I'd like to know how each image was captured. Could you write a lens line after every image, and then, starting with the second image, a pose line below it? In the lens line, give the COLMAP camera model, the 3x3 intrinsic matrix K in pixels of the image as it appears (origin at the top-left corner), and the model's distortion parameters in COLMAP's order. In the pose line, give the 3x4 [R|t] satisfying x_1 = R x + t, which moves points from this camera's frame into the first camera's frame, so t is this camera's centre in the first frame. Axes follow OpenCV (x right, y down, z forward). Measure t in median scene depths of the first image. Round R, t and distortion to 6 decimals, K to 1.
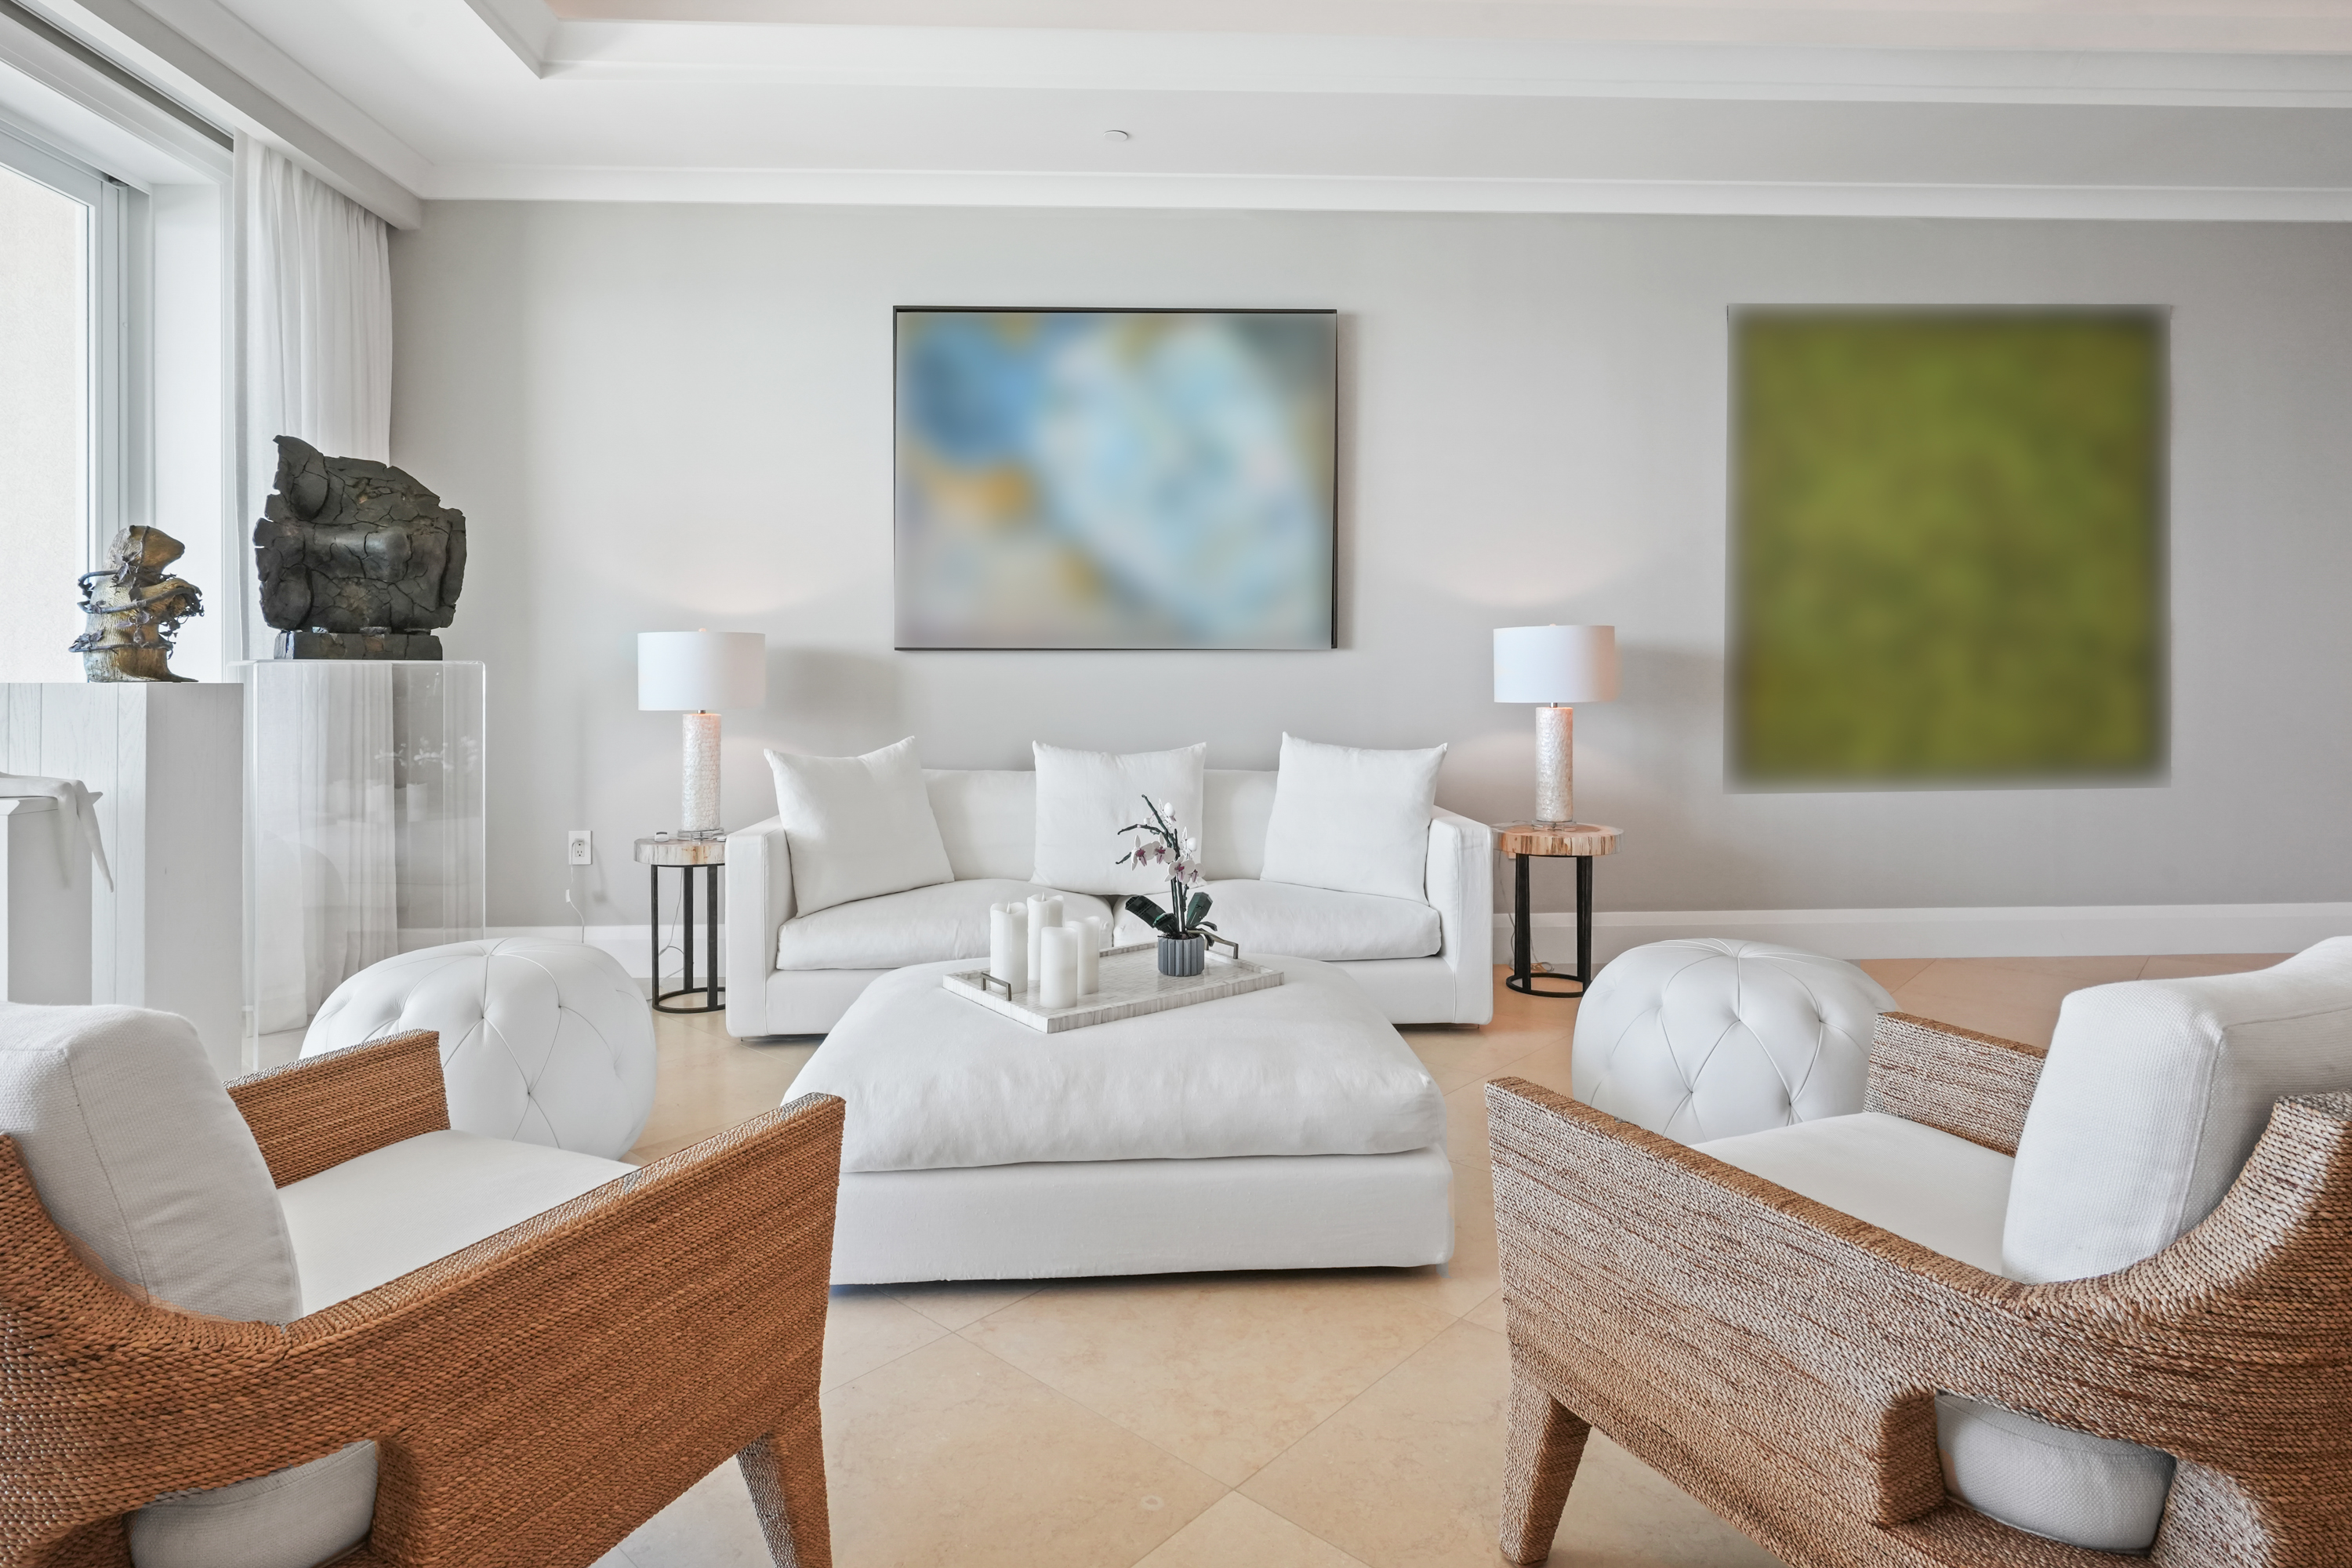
lens RADIAL K [[1274.7, 0, 1207.2], [0, 1274.7, 666.4], [0, 0, 1]] dist [0.002840, 0.002048]
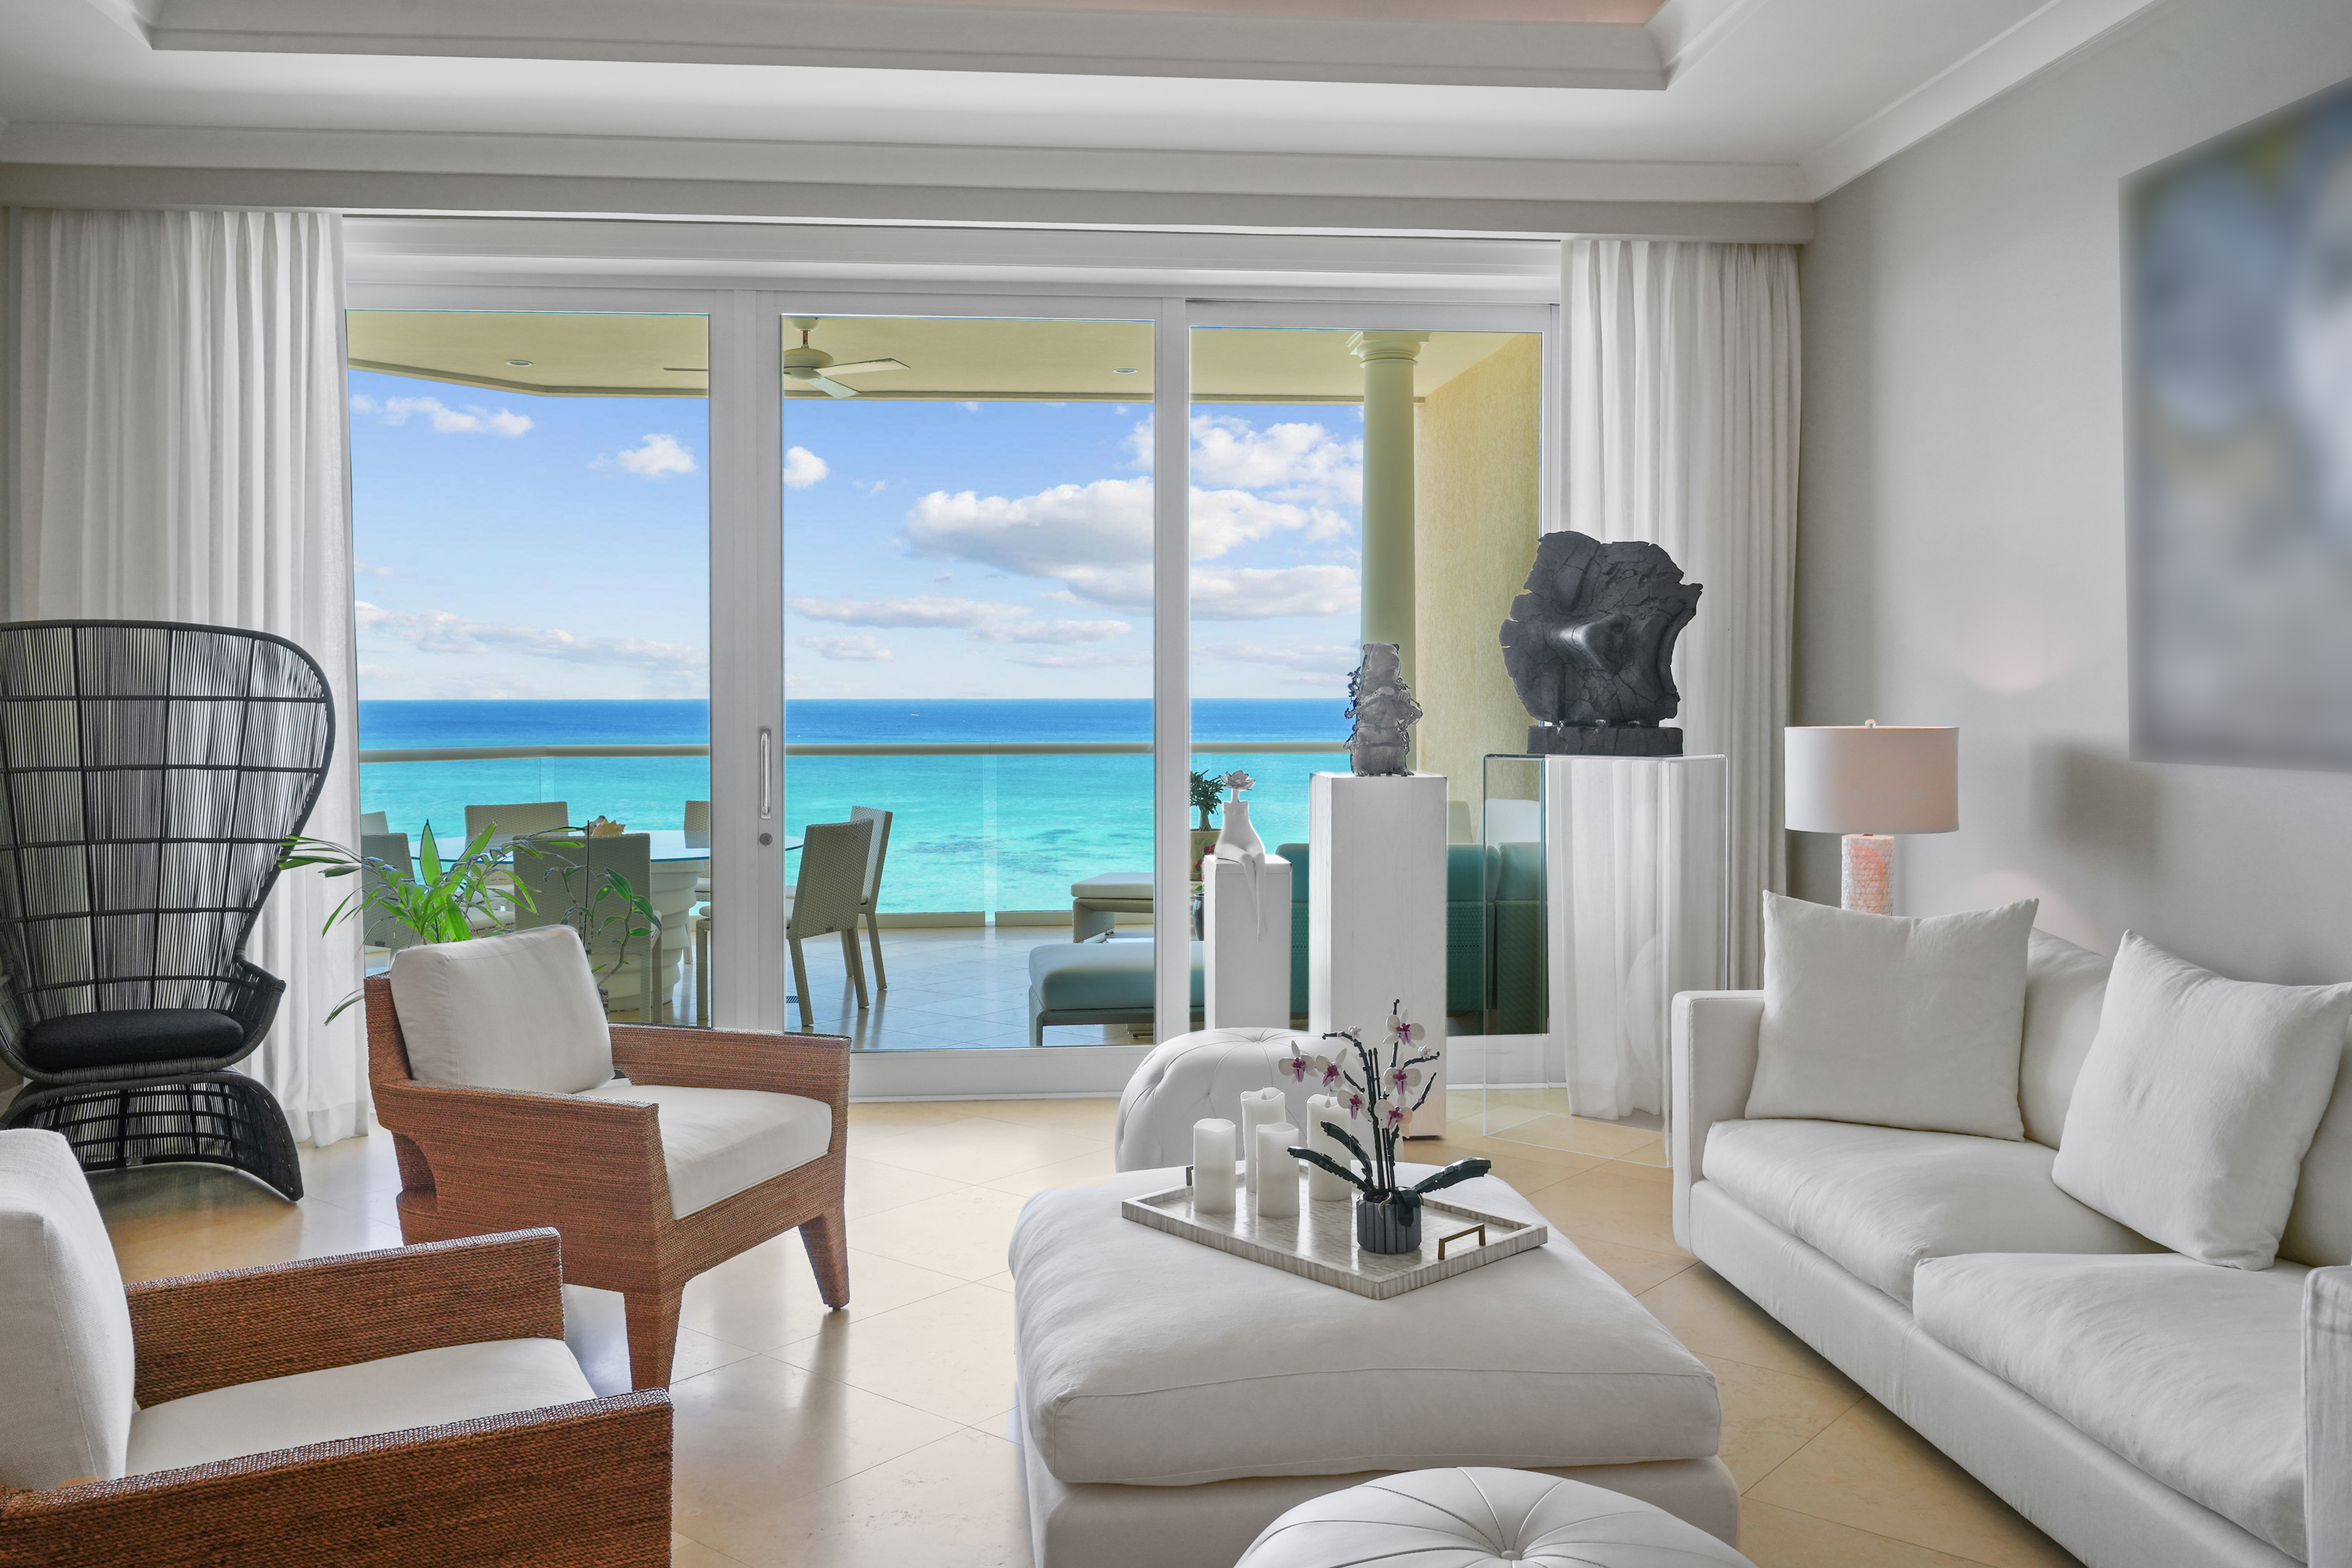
lens RADIAL K [[1948.3, 0, 1179.6], [0, 1948.3, 707.3], [0, 0, 1]] dist [-0.004413, -0.000176]
pose [[0.025695, 0.010739, -0.999612, 0.621337], [0.016021, 0.999809, 0.011153, -0.048457], [0.999541, -0.016302, 0.025519, 0.501250]]
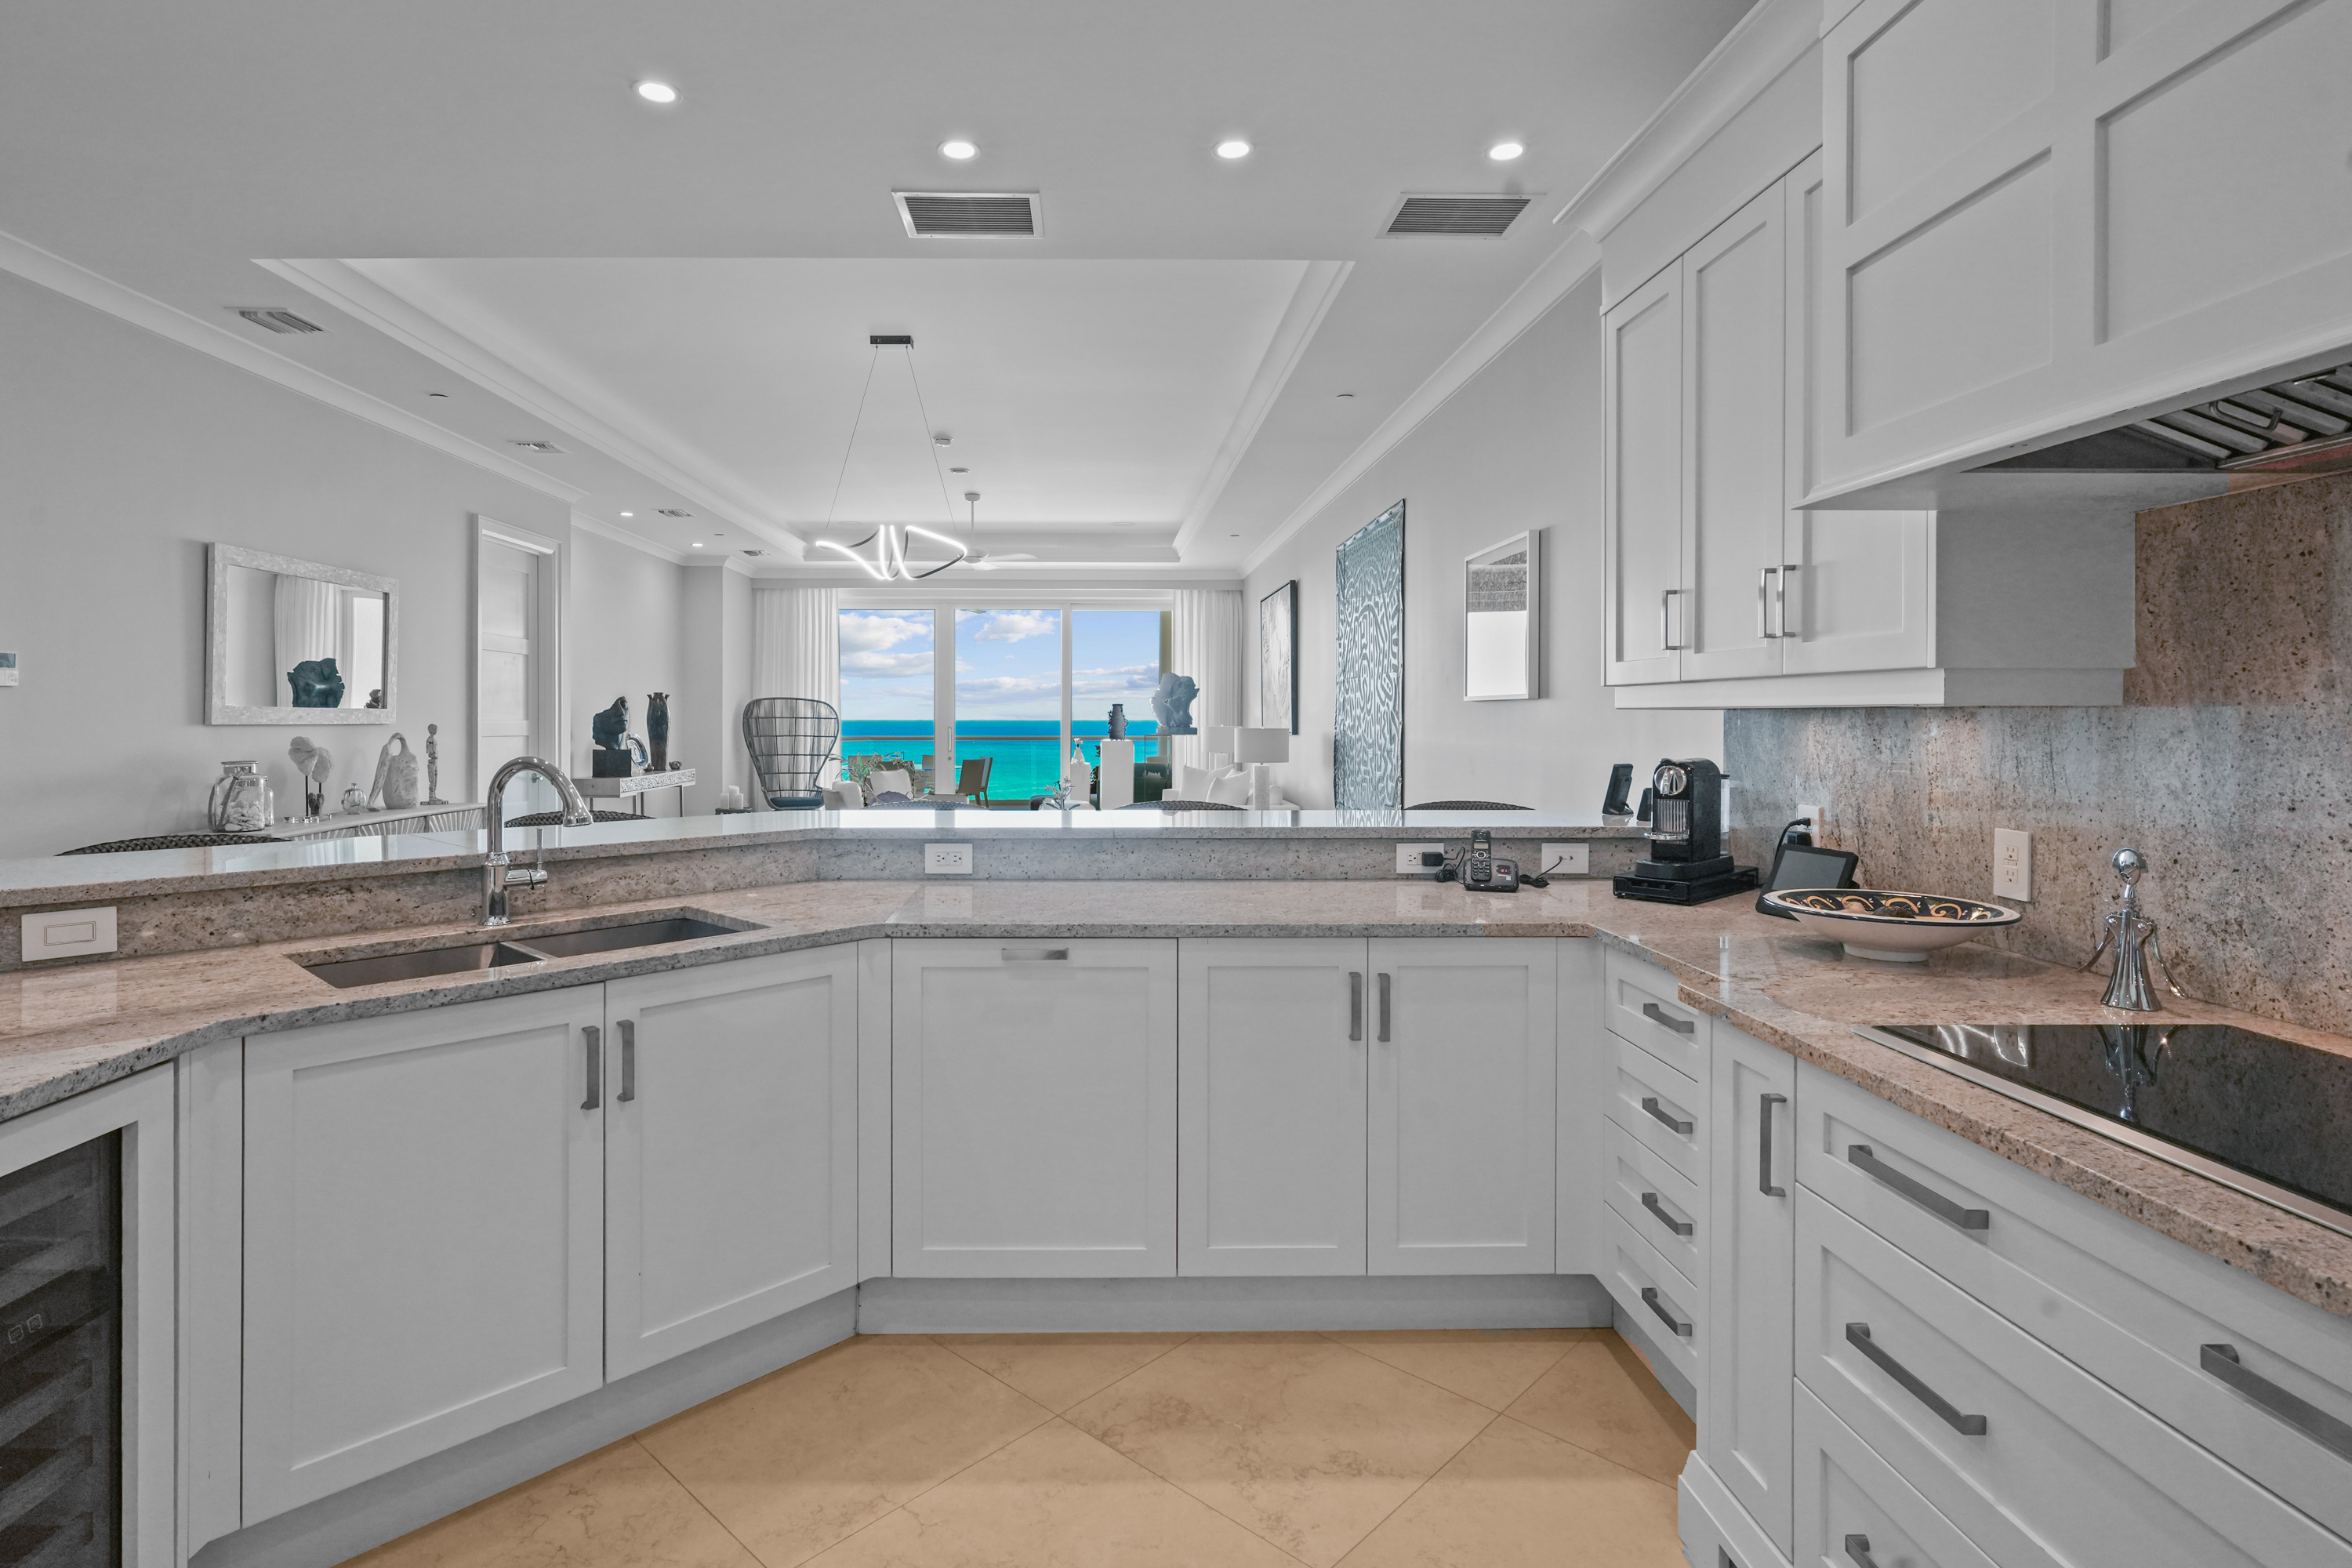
lens RADIAL K [[1189.9, 0, 1093.0], [0, 1189.9, 726.2], [0, 0, 1]] dist [-0.000824, 0.000741]
pose [[-0.054175, 0.010481, -0.998476, 2.049467], [0.013693, 0.999859, 0.009752, -0.048996], [0.998438, -0.013144, -0.054311, 0.738589]]
